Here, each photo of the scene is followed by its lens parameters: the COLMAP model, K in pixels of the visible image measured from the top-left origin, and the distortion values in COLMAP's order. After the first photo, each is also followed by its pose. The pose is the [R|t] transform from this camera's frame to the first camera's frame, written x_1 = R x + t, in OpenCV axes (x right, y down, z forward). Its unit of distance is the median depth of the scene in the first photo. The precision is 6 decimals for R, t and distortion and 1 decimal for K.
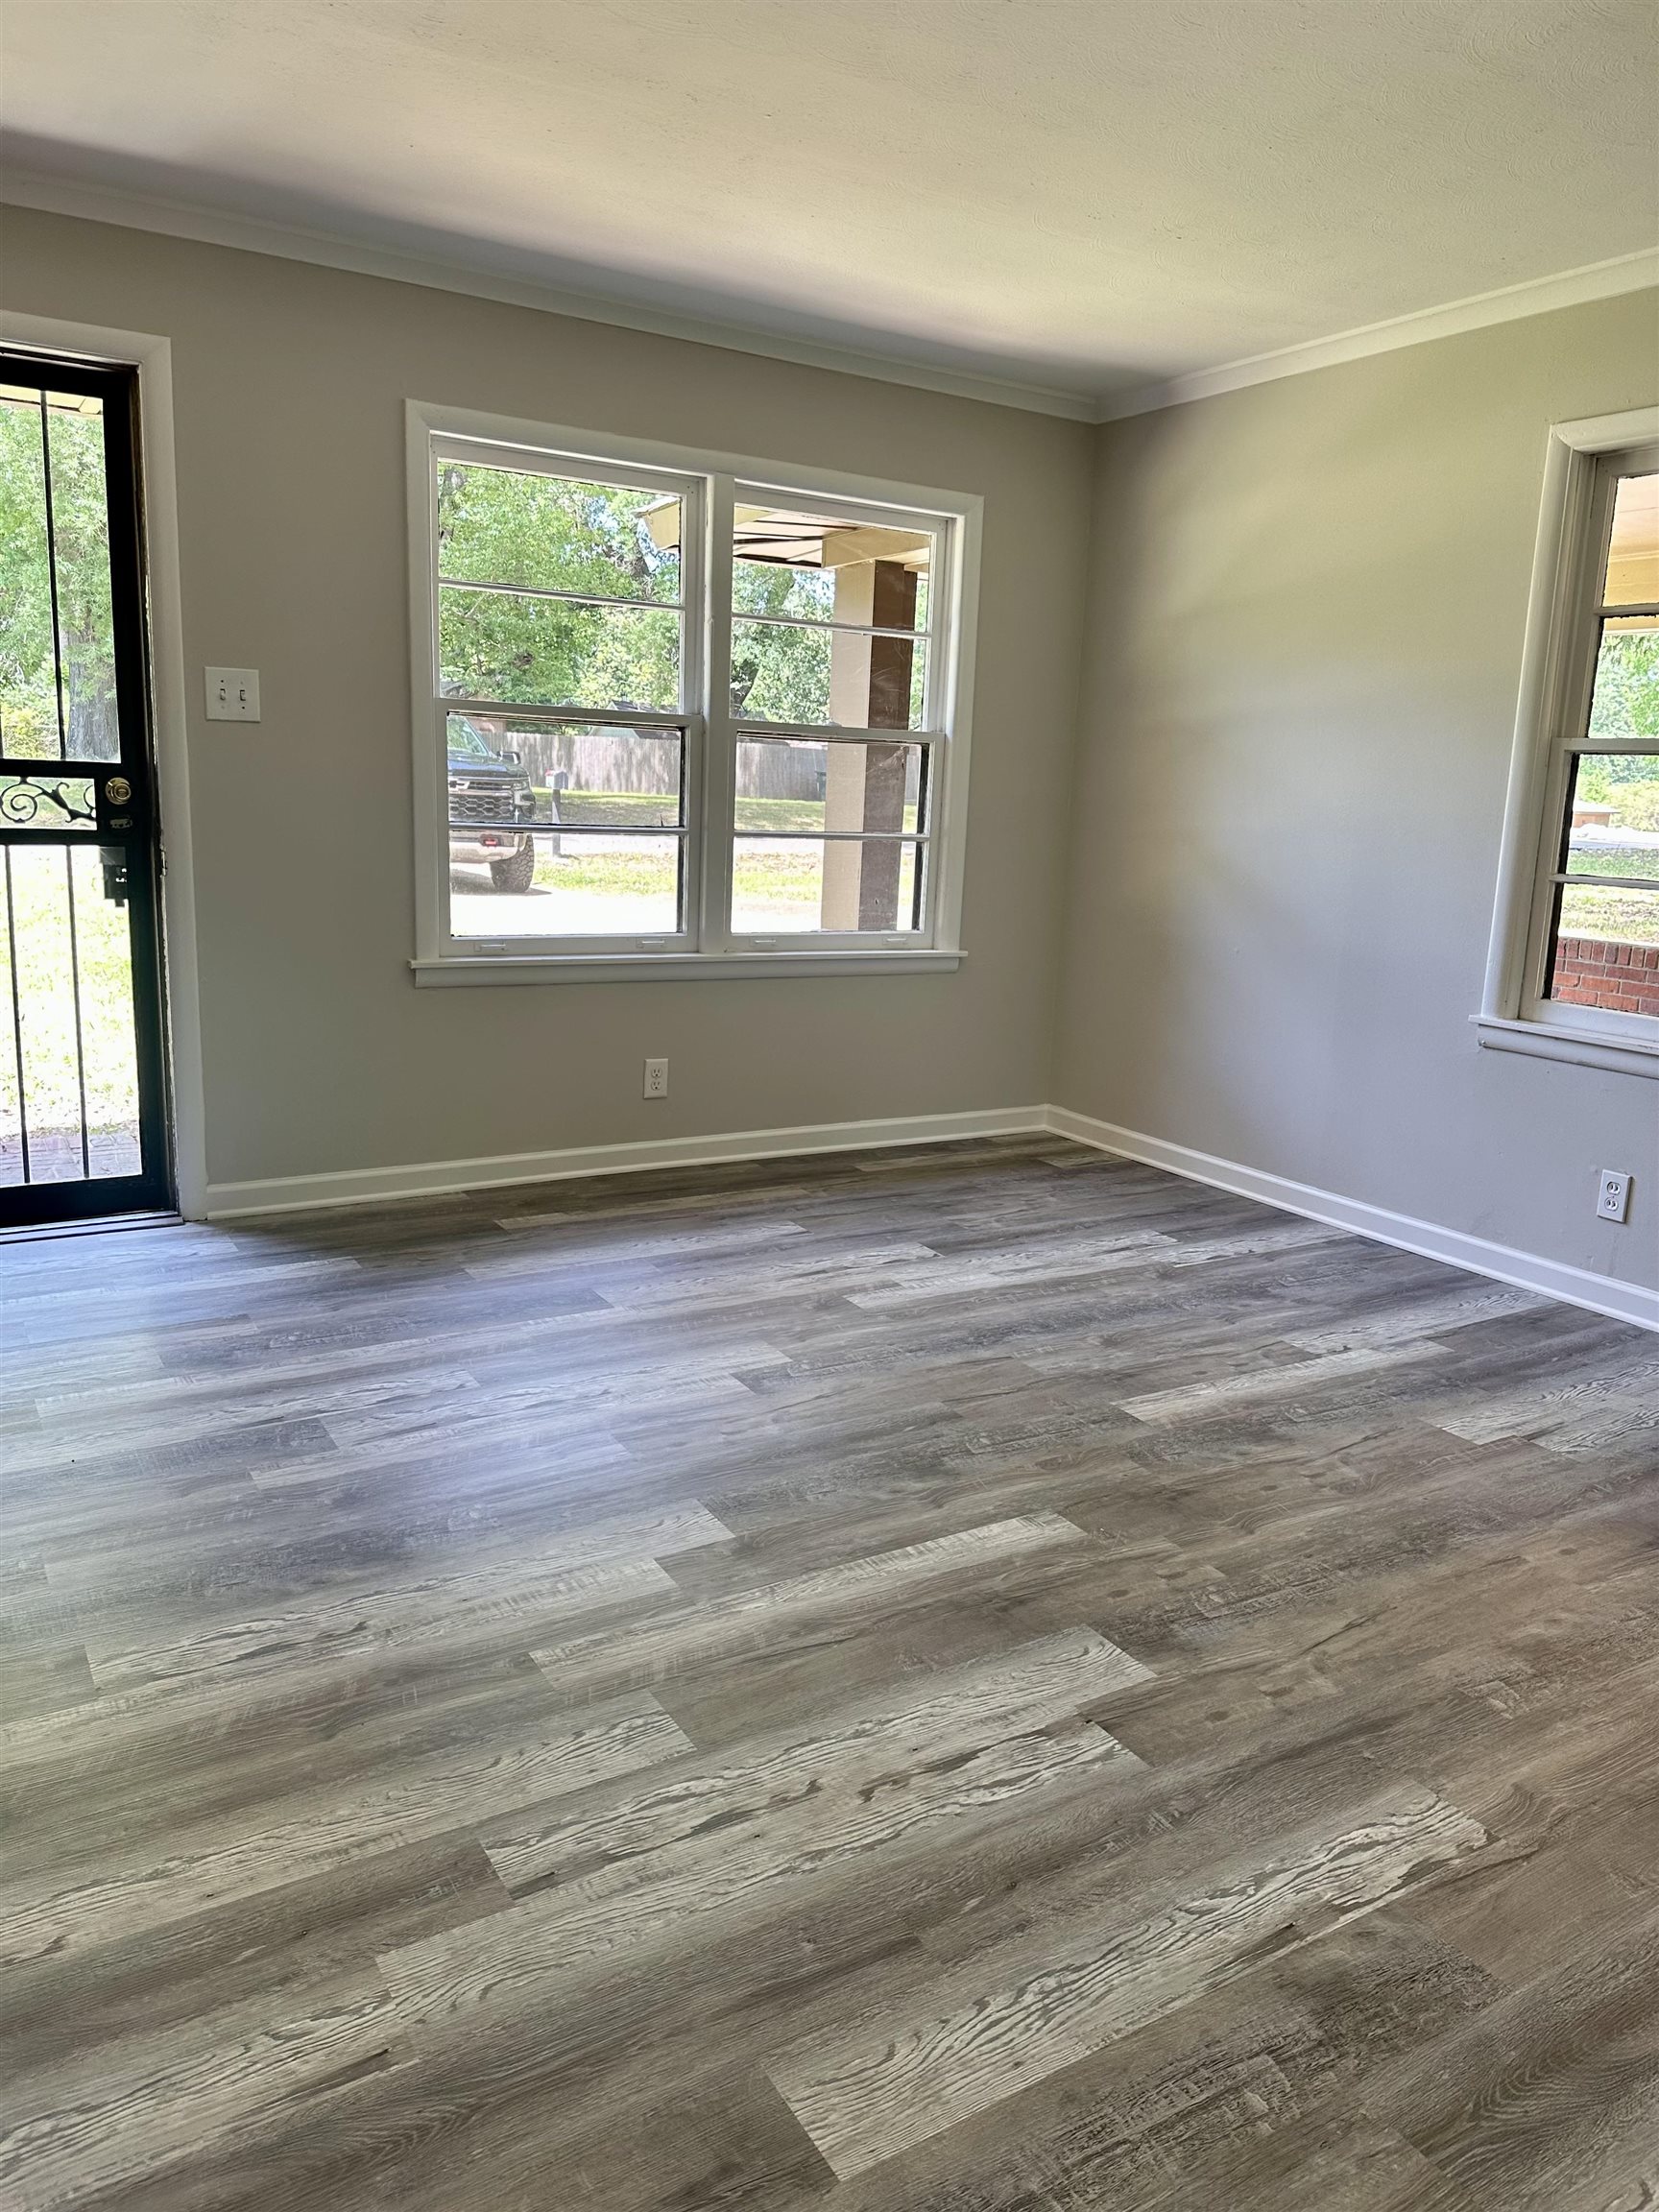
lens RADIAL K [[1553.4, 0, 842.1], [0, 1553.4, 1103.7], [0, 0, 1]] dist [0.039360, -0.036796]
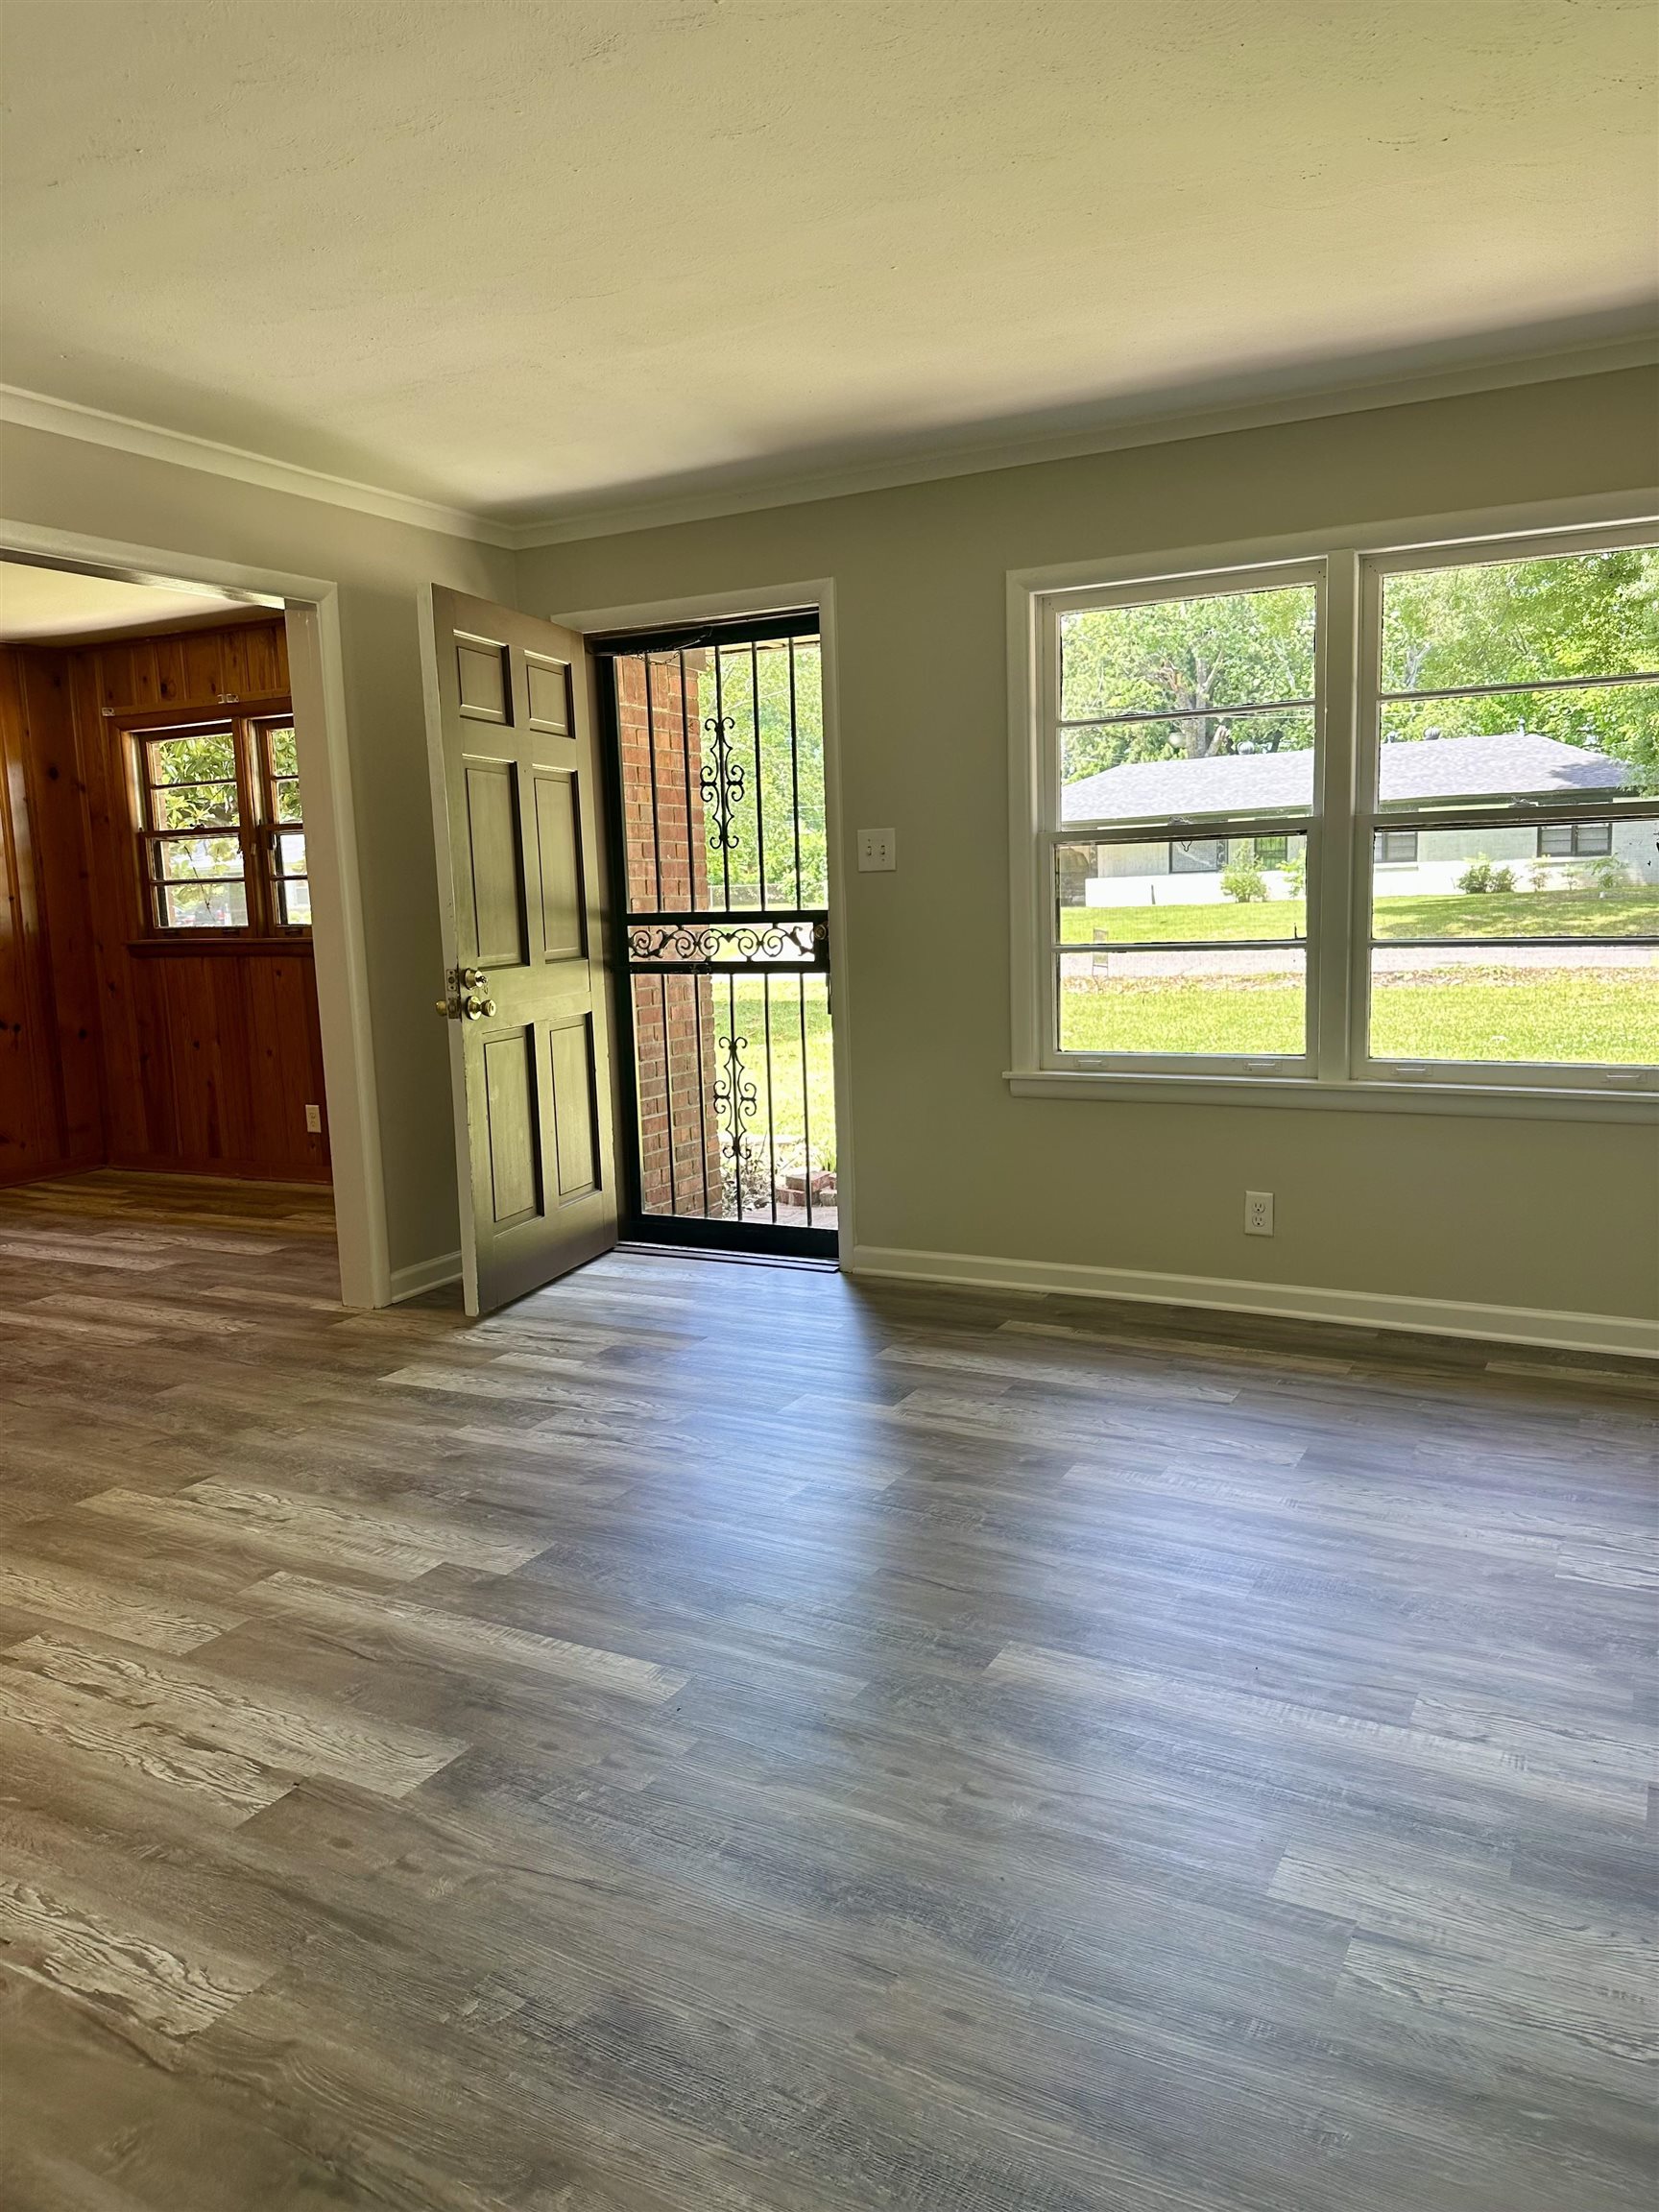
lens RADIAL K [[1566.2, 0, 833.0], [0, 1566.2, 1085.9], [0, 0, 1]] dist [-0.001320, -0.005270]
pose [[0.513239, 0.063082, -0.855924, 1.100259], [-0.135203, 0.990785, -0.008051, -0.102059], [0.847529, 0.119855, 0.517039, 0.636045]]
